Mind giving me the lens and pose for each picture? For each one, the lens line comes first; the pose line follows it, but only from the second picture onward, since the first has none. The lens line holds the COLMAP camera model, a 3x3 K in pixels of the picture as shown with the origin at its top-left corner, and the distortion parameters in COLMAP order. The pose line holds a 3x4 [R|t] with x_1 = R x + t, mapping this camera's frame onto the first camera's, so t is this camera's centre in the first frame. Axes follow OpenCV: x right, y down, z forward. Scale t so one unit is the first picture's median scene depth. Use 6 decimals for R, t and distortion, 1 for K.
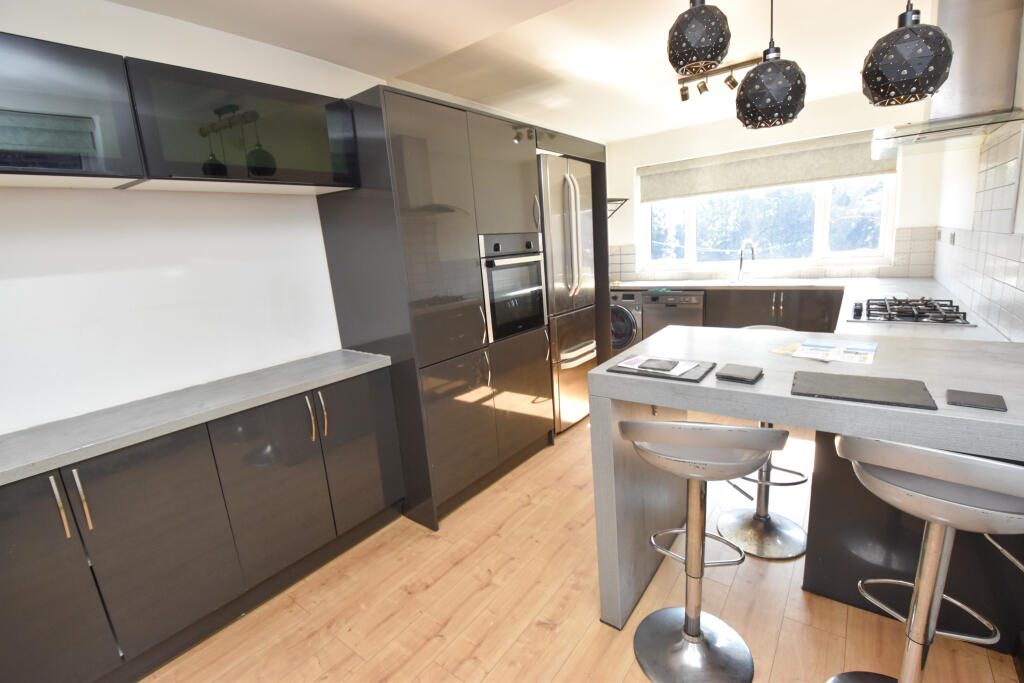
lens RADIAL K [[454.1, 0, 515.3], [0, 454.1, 343.9], [0, 0, 1]] dist [-0.013980, -0.001849]
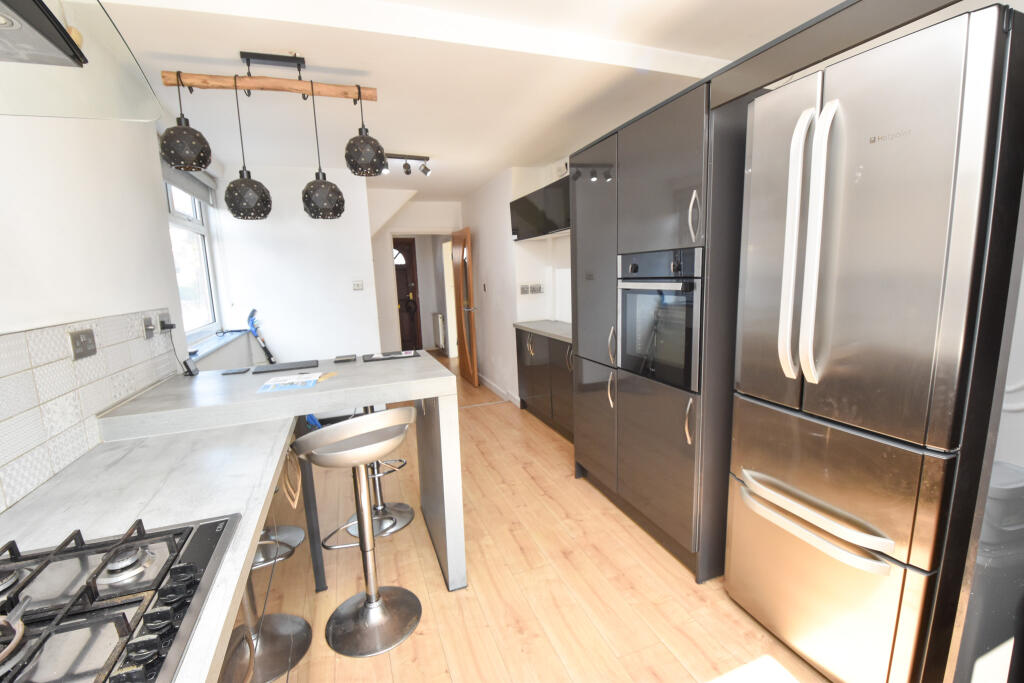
lens RADIAL K [[454.1, 0, 511.2], [0, 454.1, 343.5], [0, 0, 1]] dist [-0.013980, -0.001849]
pose [[-0.542957, 0.229403, -0.807819, 0.776345], [-0.106165, 0.935494, 0.337016, -0.324873], [0.833023, 0.268747, -0.483578, 1.179563]]
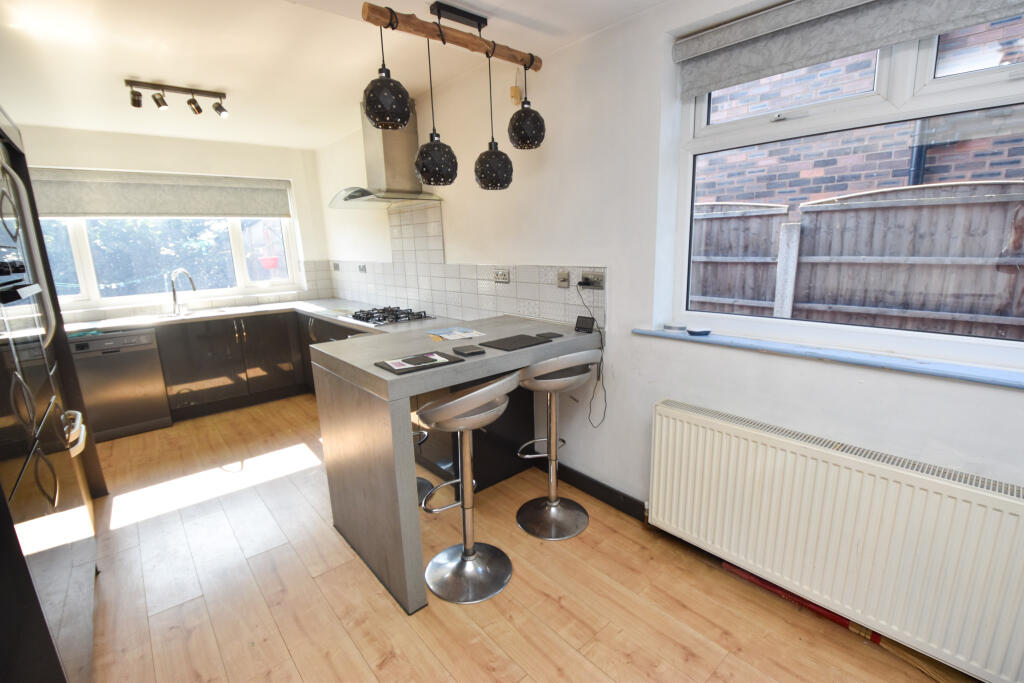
lens RADIAL K [[454.1, 0, 513.9], [0, 454.1, 341.8], [0, 0, 1]] dist [-0.013980, -0.001849]
pose [[0.214309, -0.139124, 0.966807, -0.431146], [0.220278, 0.971190, 0.090927, -0.030352], [-0.951603, 0.193480, 0.238781, 0.246474]]
